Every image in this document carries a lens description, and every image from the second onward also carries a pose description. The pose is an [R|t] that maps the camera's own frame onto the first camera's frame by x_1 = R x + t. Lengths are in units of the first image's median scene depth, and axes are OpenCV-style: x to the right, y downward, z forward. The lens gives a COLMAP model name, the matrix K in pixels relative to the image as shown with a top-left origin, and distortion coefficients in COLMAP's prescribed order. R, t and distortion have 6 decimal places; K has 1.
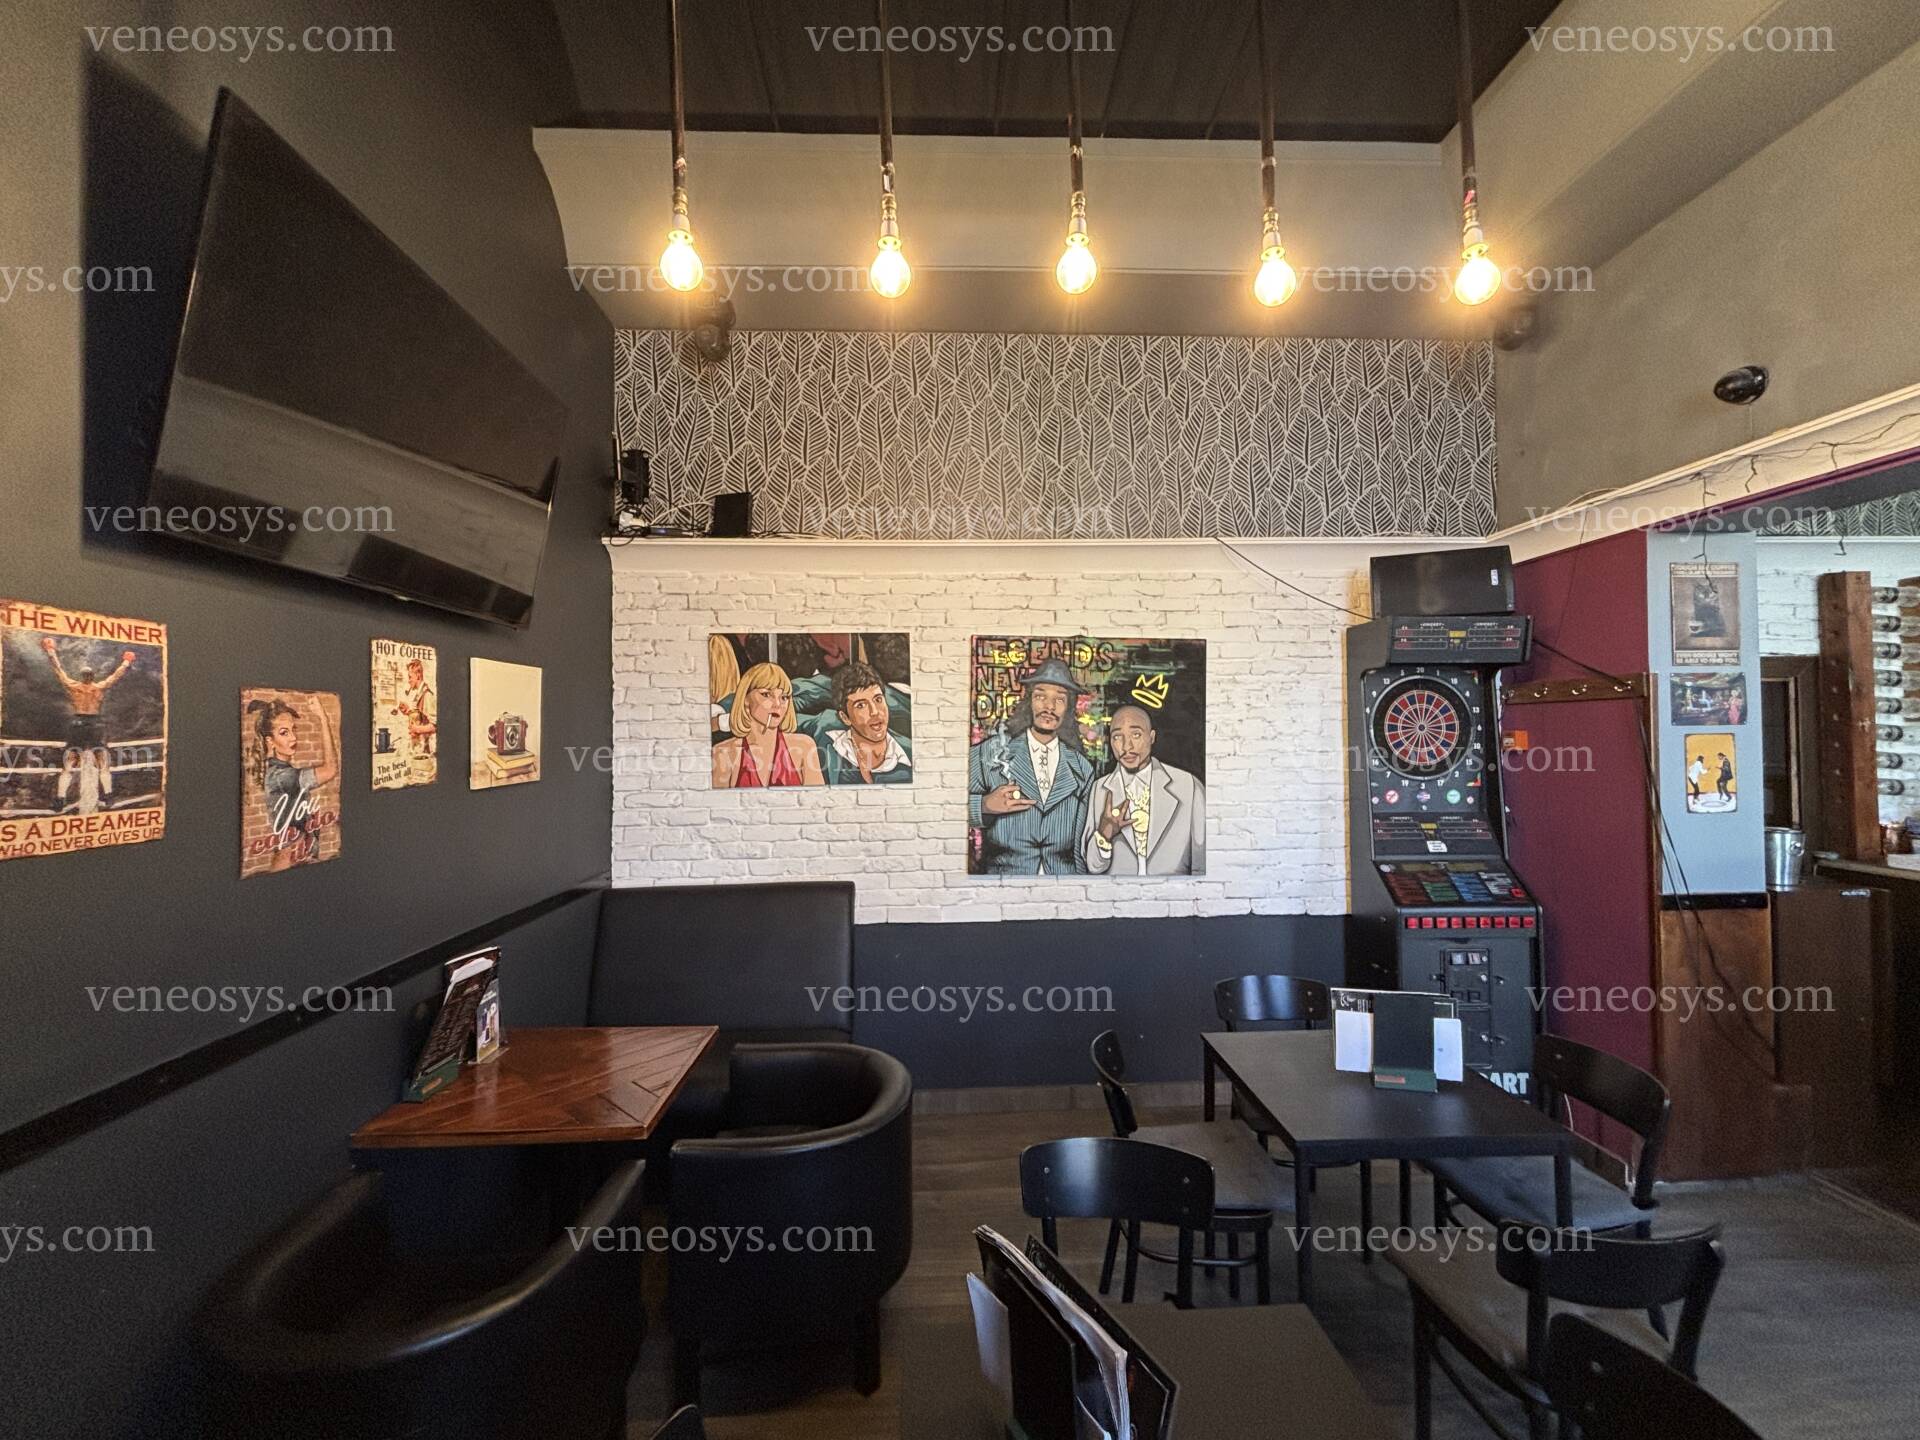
lens RADIAL K [[778.0, 0, 946.9], [0, 778.0, 715.6], [0, 0, 1]] dist [0.007334, -0.002204]
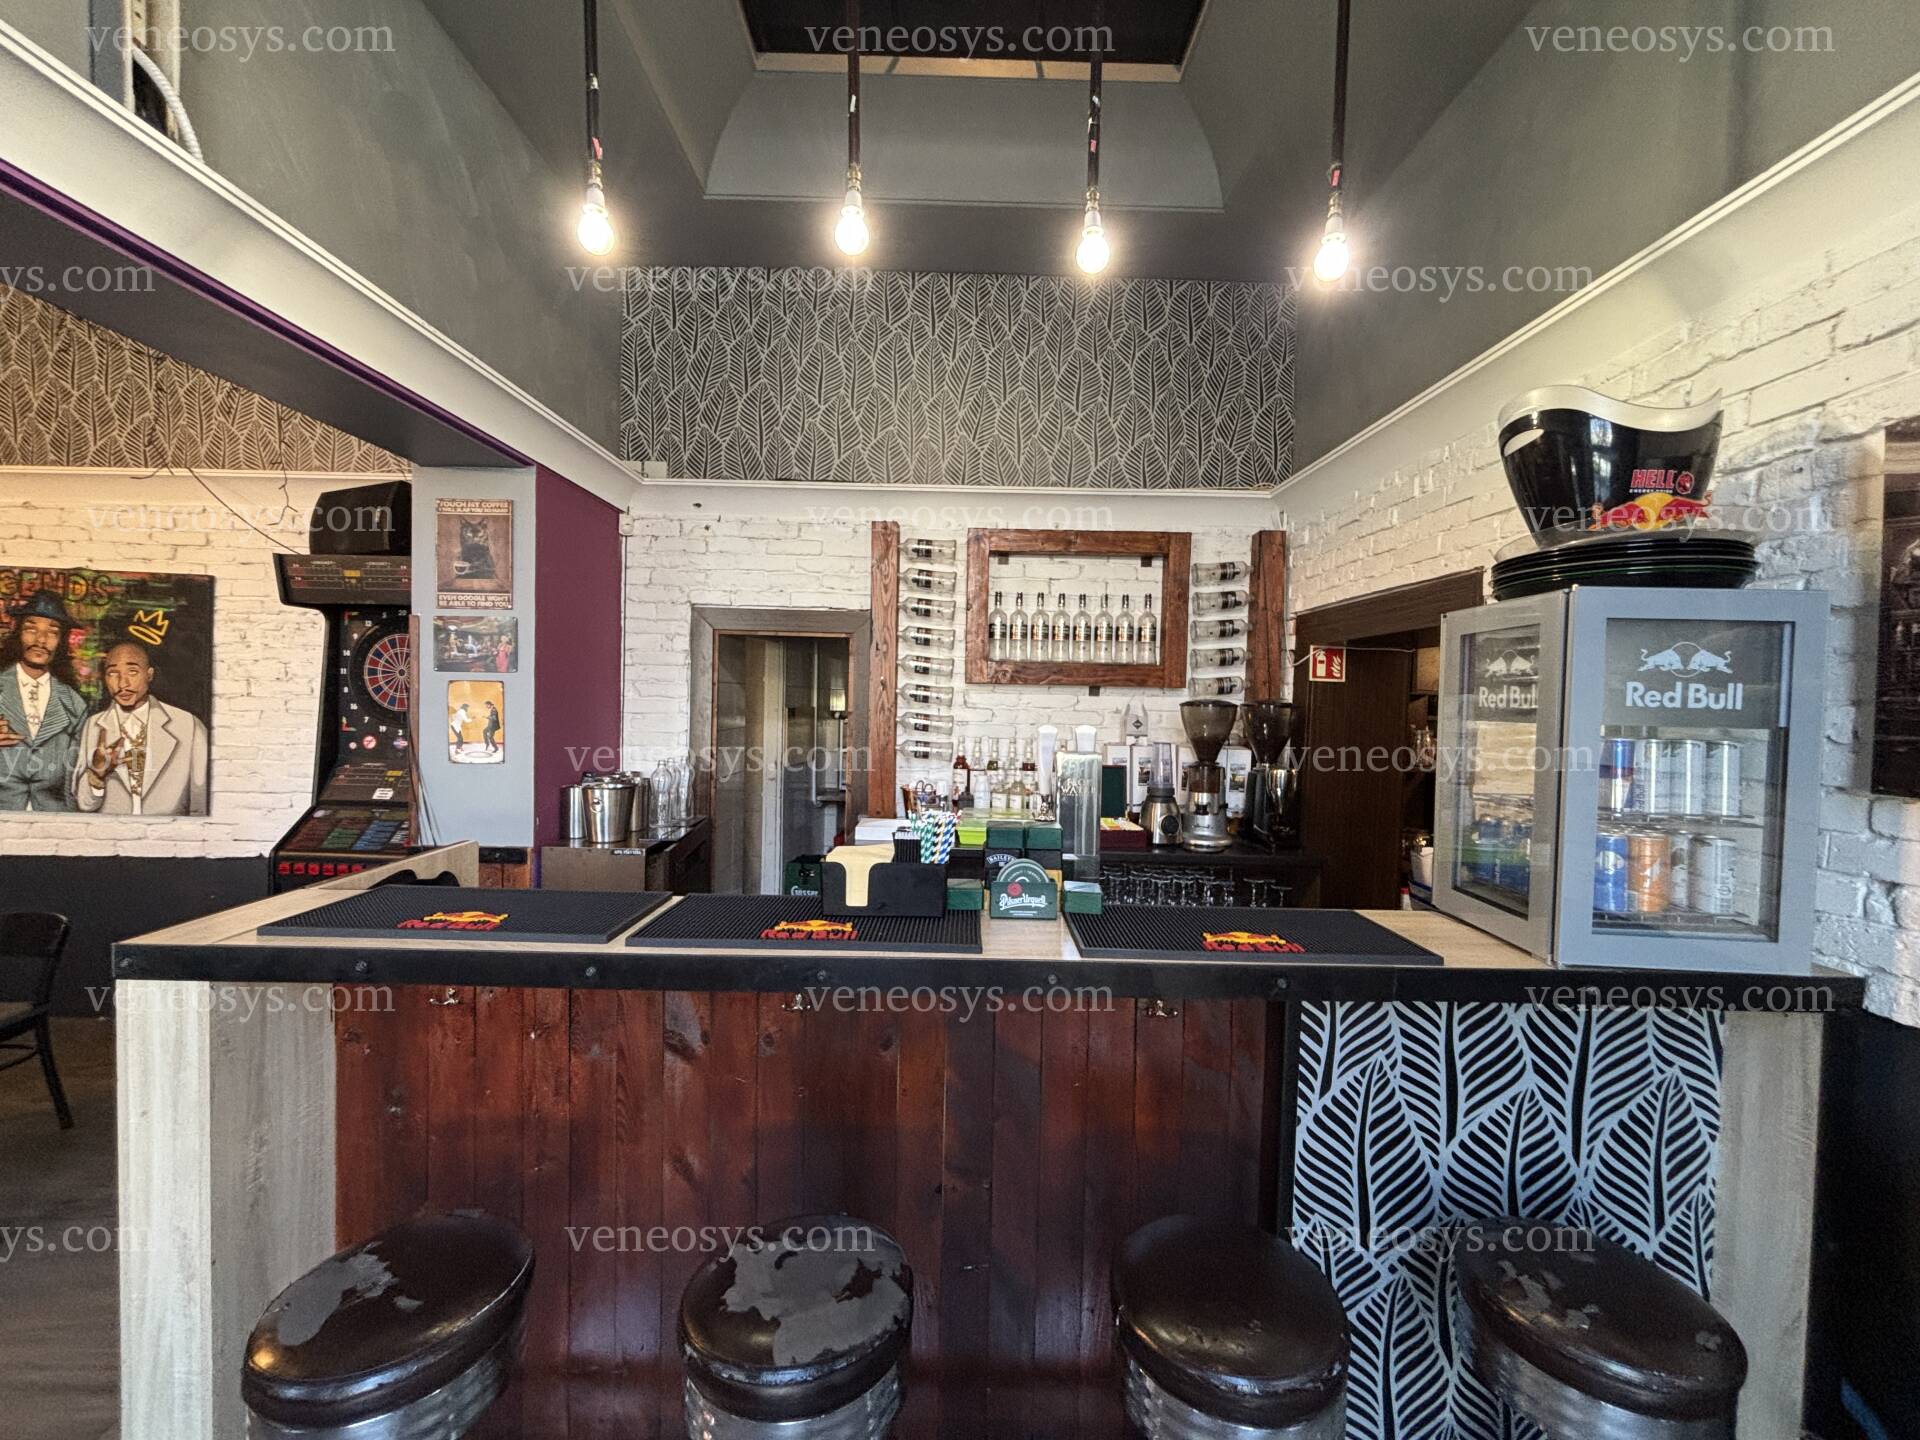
lens RADIAL K [[778.0, 0, 969.2], [0, 778.0, 715.1], [0, 0, 1]] dist [0.007334, -0.002204]
pose [[0.998644, 0.028394, -0.043632, 1.357725], [-0.025872, 0.998020, 0.057329, -0.004812], [0.045173, -0.056123, 0.997401, 0.065831]]
